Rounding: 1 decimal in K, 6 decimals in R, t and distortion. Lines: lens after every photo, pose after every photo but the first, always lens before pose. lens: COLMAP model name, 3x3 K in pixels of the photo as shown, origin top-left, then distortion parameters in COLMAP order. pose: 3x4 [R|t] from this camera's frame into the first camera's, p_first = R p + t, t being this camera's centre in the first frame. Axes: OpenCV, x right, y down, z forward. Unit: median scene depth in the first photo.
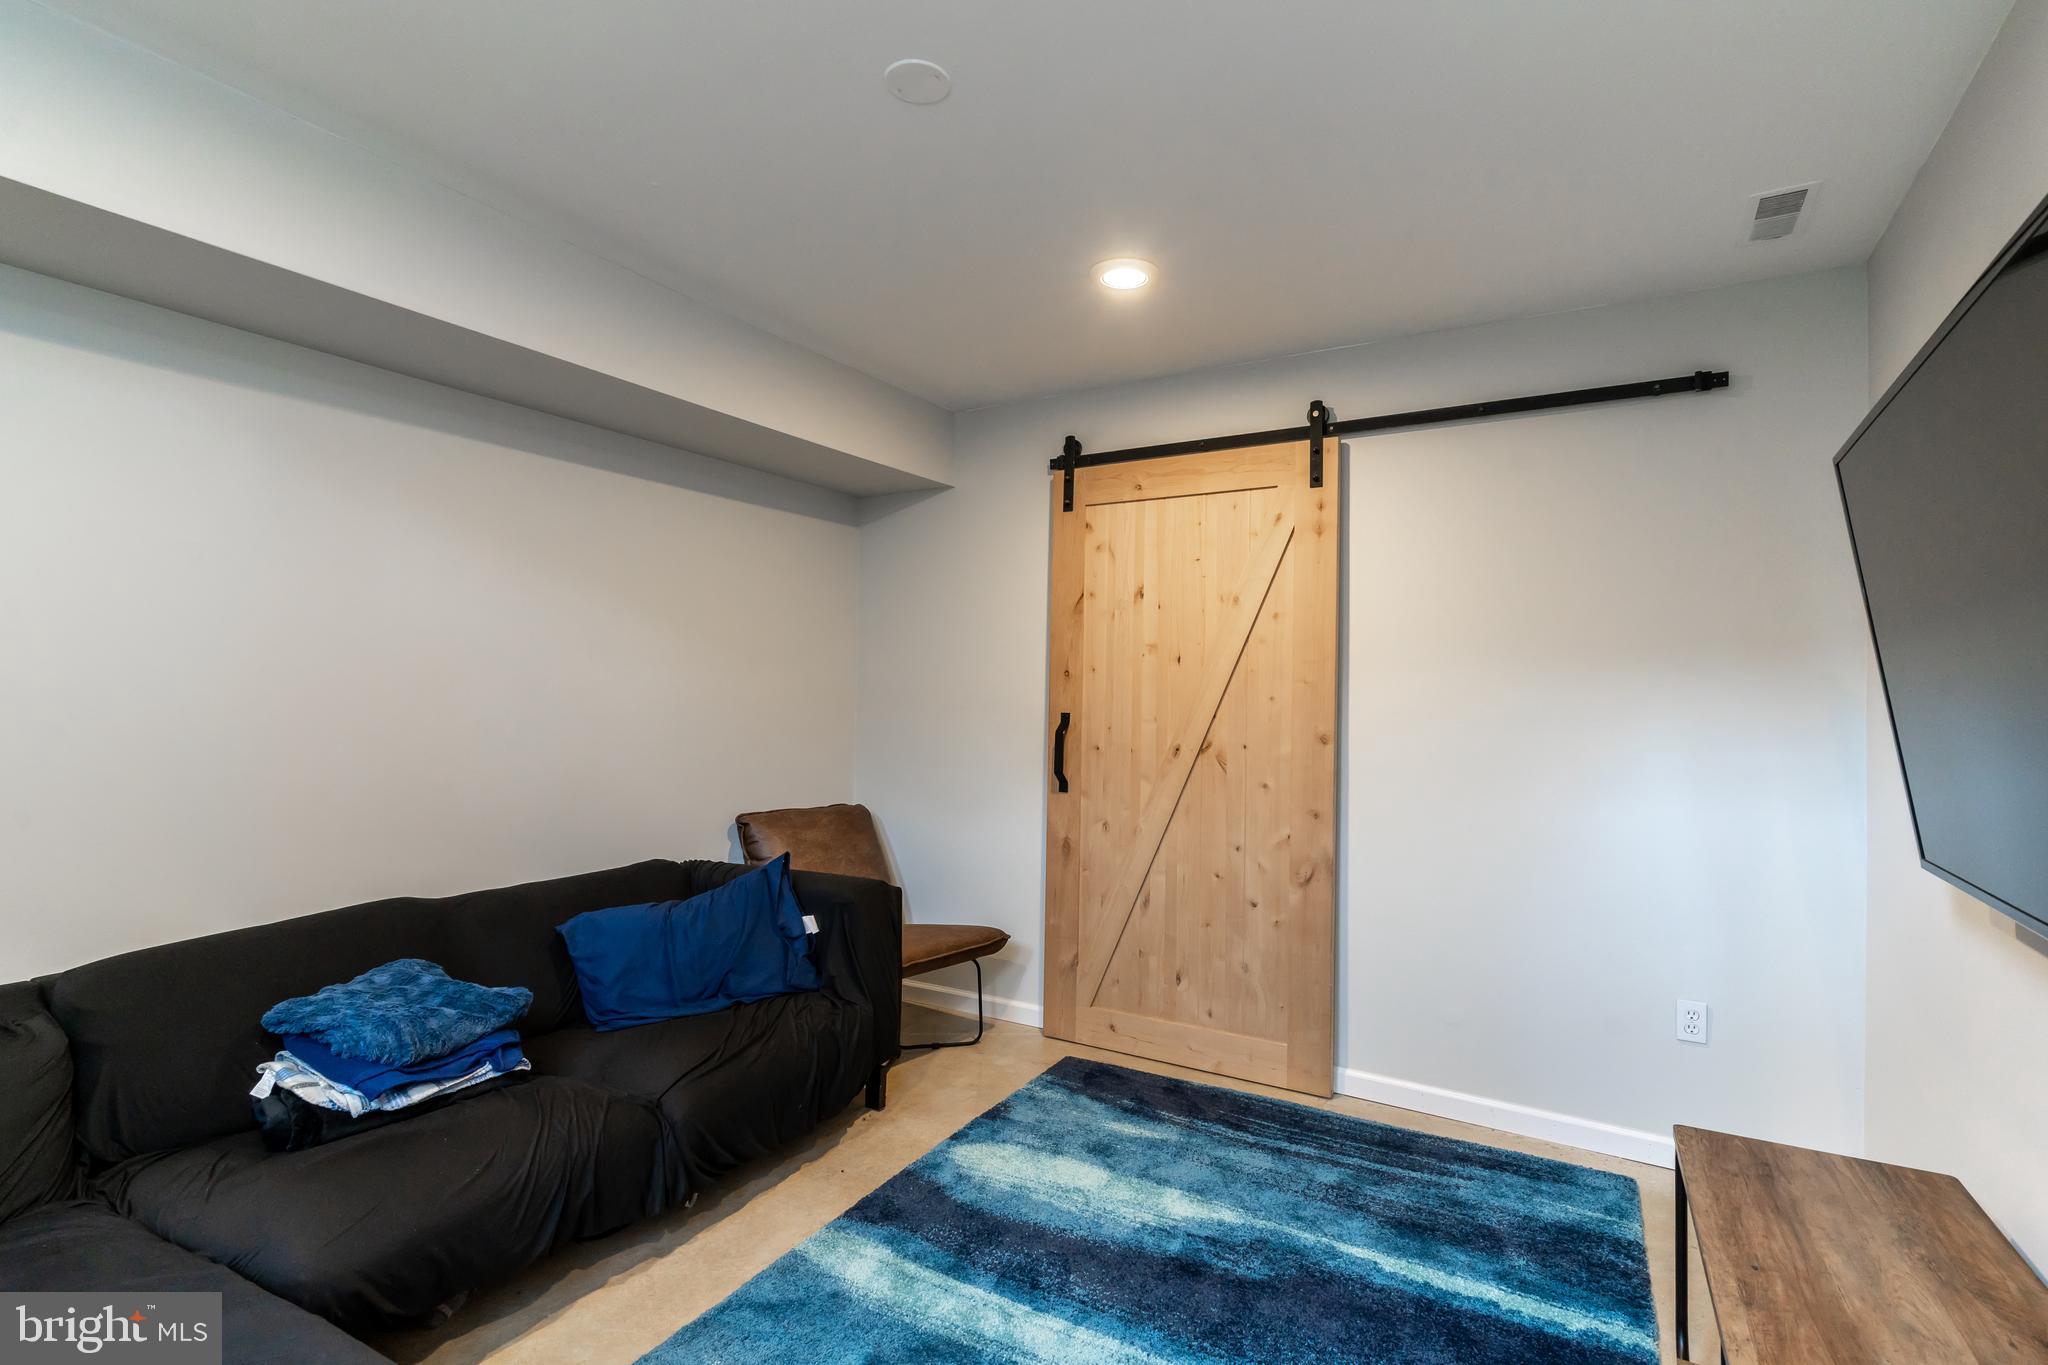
lens RADIAL K [[978.6, 0, 1028.3], [0, 978.6, 683.9], [0, 0, 1]] dist [0.001056, -0.000406]
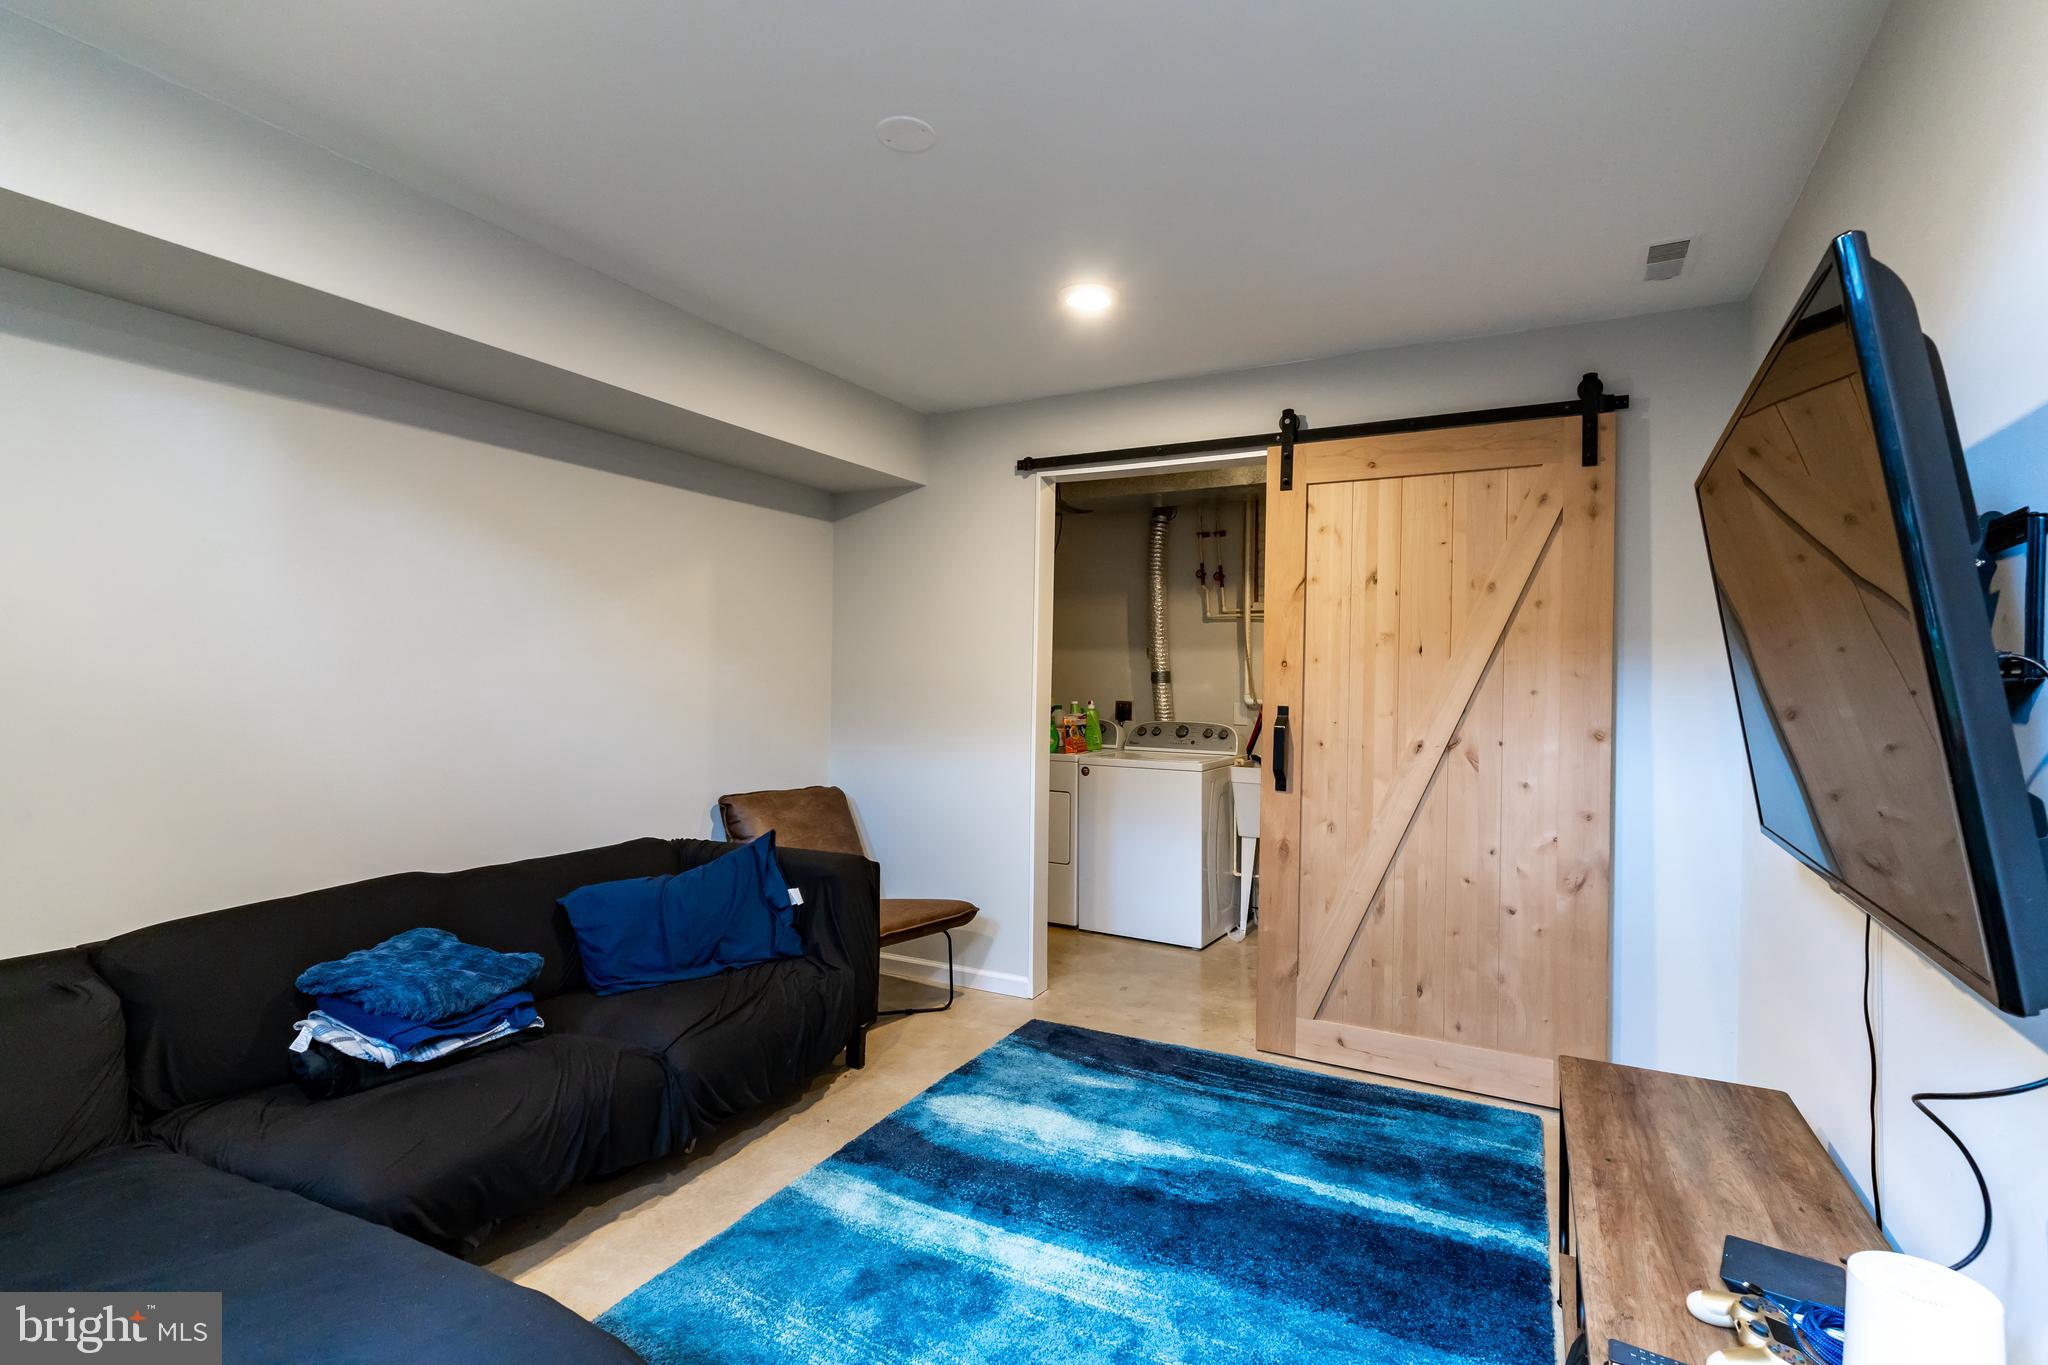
lens RADIAL K [[978.6, 0, 1026.9], [0, 978.6, 682.8], [0, 0, 1]] dist [0.001056, -0.000406]
pose [[0.999182, 0.001878, 0.040397, -0.012674], [-0.002401, 0.999914, 0.012898, -0.003408], [-0.040370, -0.012985, 0.999100, -0.083604]]
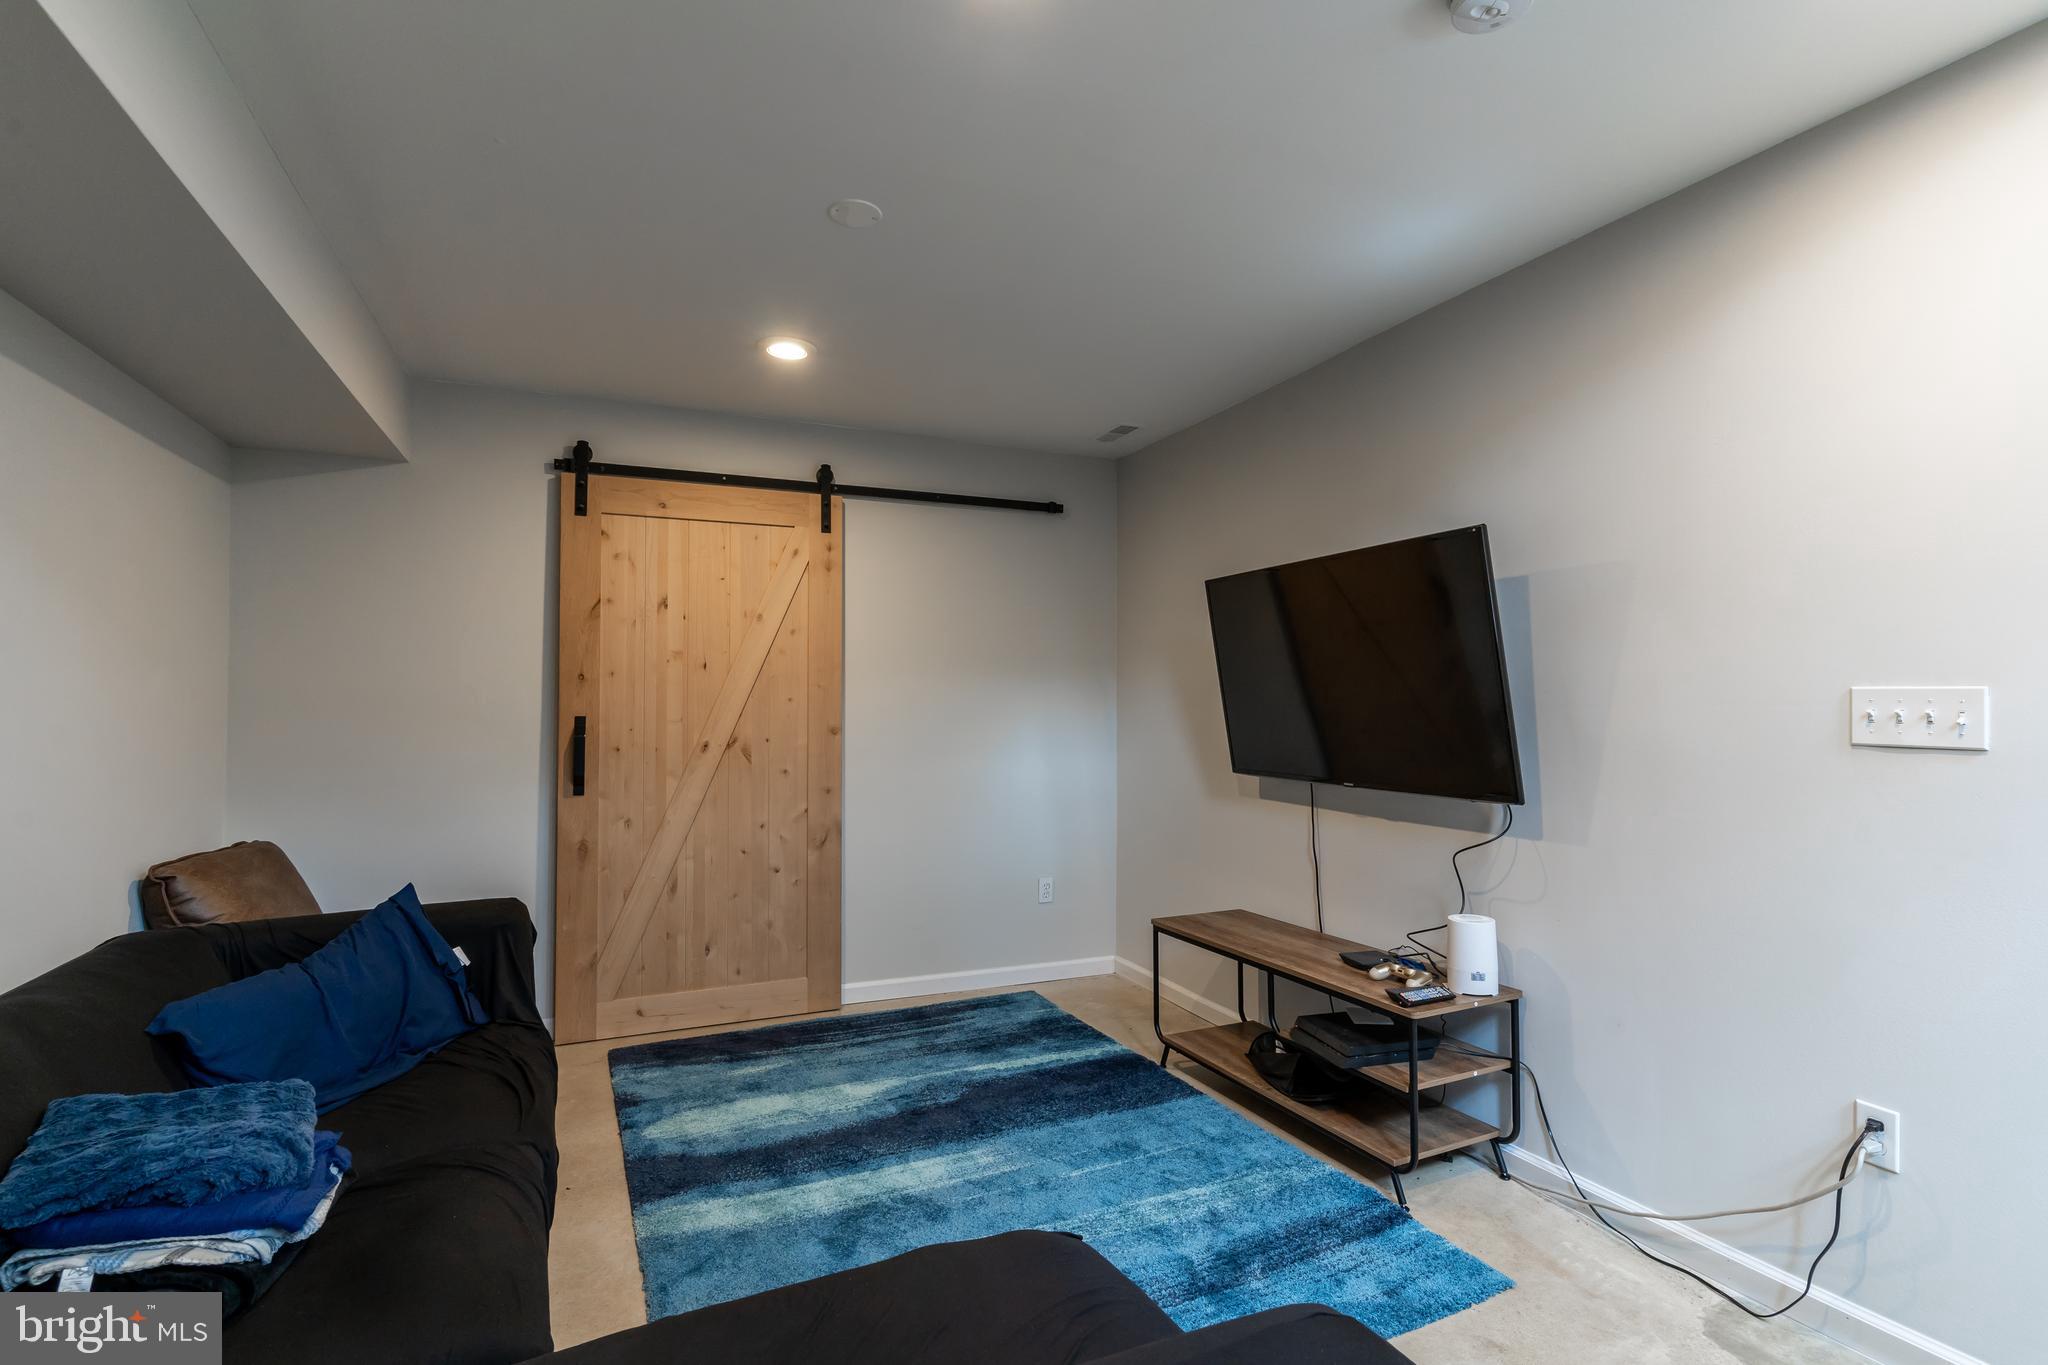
lens RADIAL K [[978.6, 0, 1029.5], [0, 978.6, 685.0], [0, 0, 1]] dist [0.001056, -0.000406]
pose [[0.578219, 0.001069, 0.815881, -0.671211], [-0.001202, 0.999999, -0.000458, -0.003548], [-0.815881, -0.000716, 0.578220, 0.057155]]
